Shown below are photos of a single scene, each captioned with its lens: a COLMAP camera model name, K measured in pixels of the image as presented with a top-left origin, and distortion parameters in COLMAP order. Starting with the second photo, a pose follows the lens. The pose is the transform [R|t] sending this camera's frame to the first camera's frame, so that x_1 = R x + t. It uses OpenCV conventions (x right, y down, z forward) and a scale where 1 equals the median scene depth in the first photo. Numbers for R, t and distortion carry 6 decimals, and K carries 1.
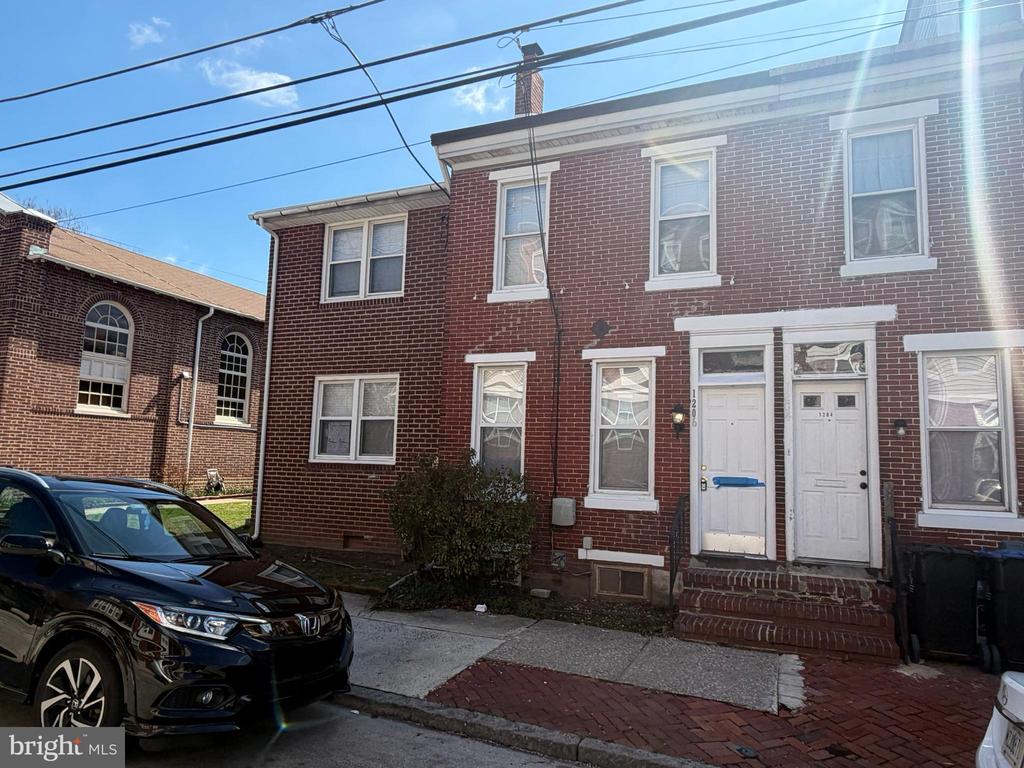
lens RADIAL K [[644.8, 0, 512.0], [0, 644.8, 384.0], [0, 0, 1]] dist [0.003349, 0.002271]
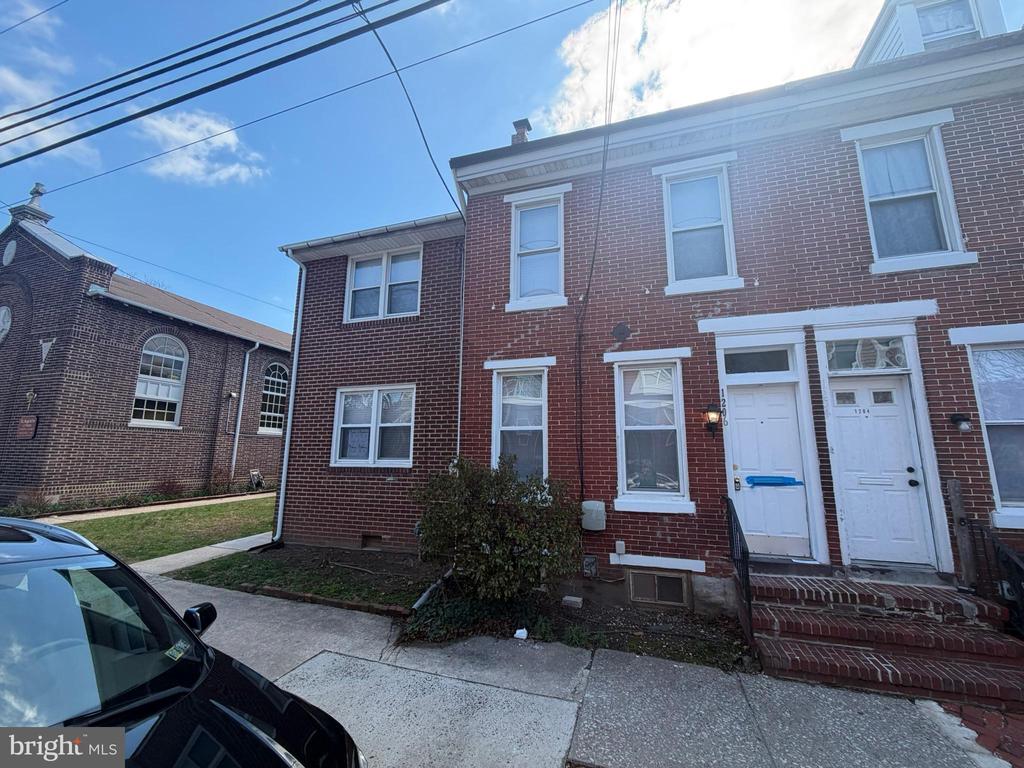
lens RADIAL K [[402.3, 0, 512.0], [0, 402.3, 384.0], [0, 0, 1]] dist [0.000961, 0.000419]
pose [[0.994963, -0.005114, 0.100116, -0.097166], [0.010548, 0.998495, -0.053823, 0.027961], [-0.099690, 0.054608, 0.993519, 0.365144]]
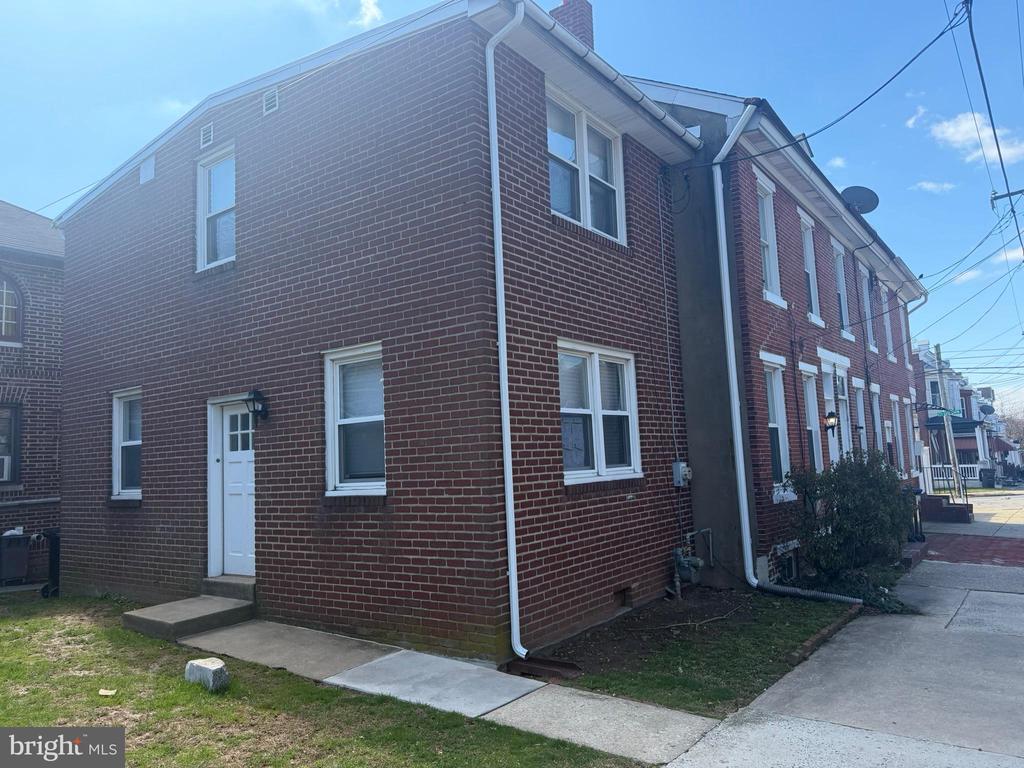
lens RADIAL K [[738.6, 0, 488.7], [0, 738.6, 383.5], [0, 0, 1]] dist [0.057025, -0.000702]
pose [[0.232677, 0.066419, 0.970283, -1.261489], [-0.064802, 0.996507, -0.052675, 0.089081], [-0.970393, -0.050621, 0.236168, 1.170472]]
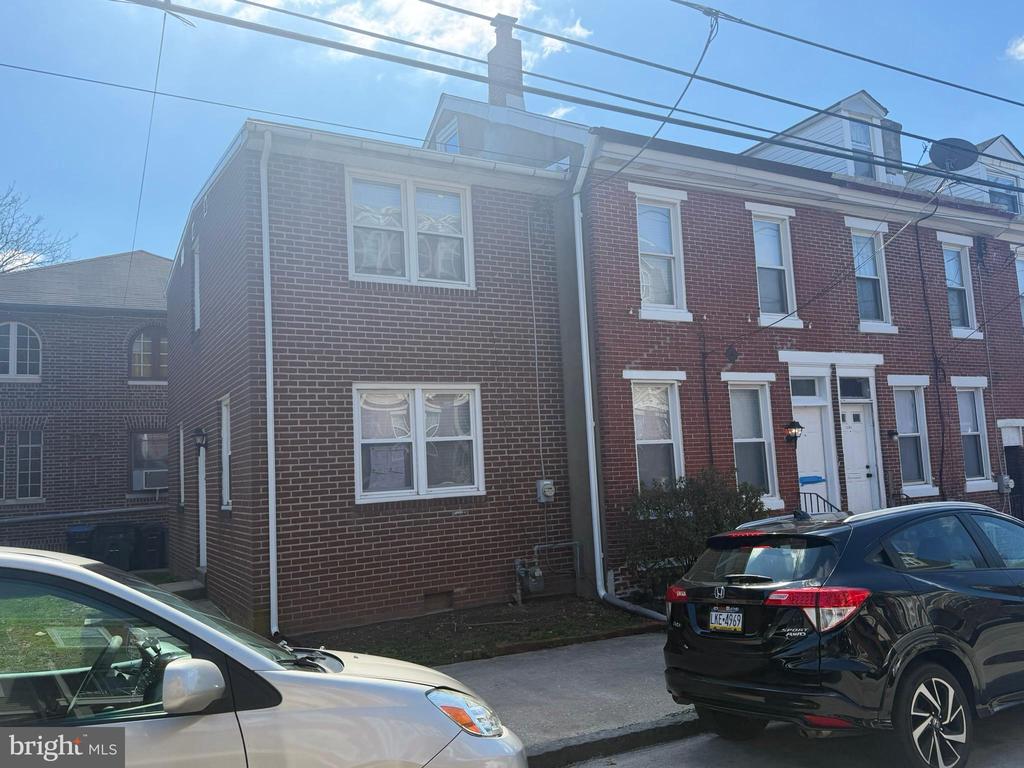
lens RADIAL K [[825.5, 0, 512.0], [0, 825.5, 384.0], [0, 0, 1]] dist [0.063309, -0.004526]
pose [[0.609959, 0.024860, 0.792043, -1.200498], [-0.026676, 0.999585, -0.010831, -0.007117], [-0.791984, -0.014522, 0.610369, 0.395482]]
